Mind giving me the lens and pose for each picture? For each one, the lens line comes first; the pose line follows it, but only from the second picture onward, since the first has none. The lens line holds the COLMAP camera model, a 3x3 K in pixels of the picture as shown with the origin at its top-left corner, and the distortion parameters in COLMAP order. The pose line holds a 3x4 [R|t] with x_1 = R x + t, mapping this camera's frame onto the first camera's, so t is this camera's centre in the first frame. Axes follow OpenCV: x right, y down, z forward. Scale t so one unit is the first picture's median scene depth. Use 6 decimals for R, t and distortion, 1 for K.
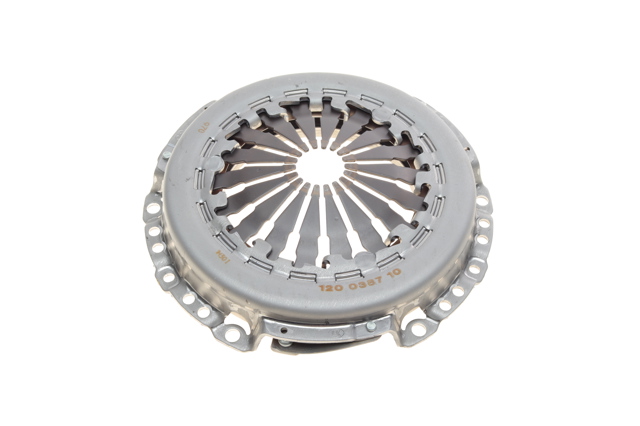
lens RADIAL K [[786.0, 0, 320.0], [0, 786.0, 213.0], [0, 0, 1]] dist [0.003539, 0.018370]
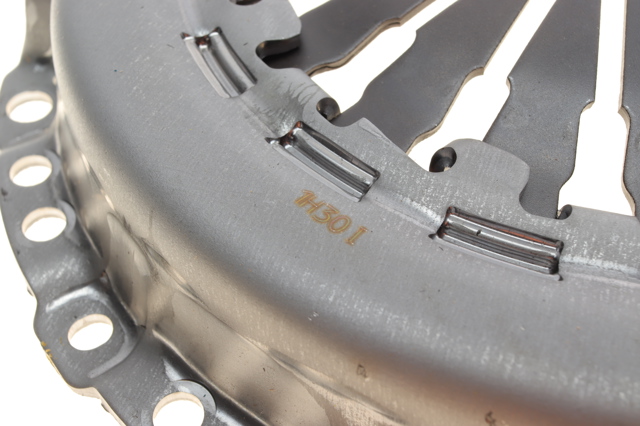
lens RADIAL K [[786.0, 0, 320.0], [0, 786.0, 213.0], [0, 0, 1]] dist [0.003539, 0.018370]
pose [[0.994538, -0.062706, 0.083443, -0.139438], [0.067413, 0.996217, -0.054832, 0.064033], [-0.079689, 0.060157, 0.995003, 0.751257]]
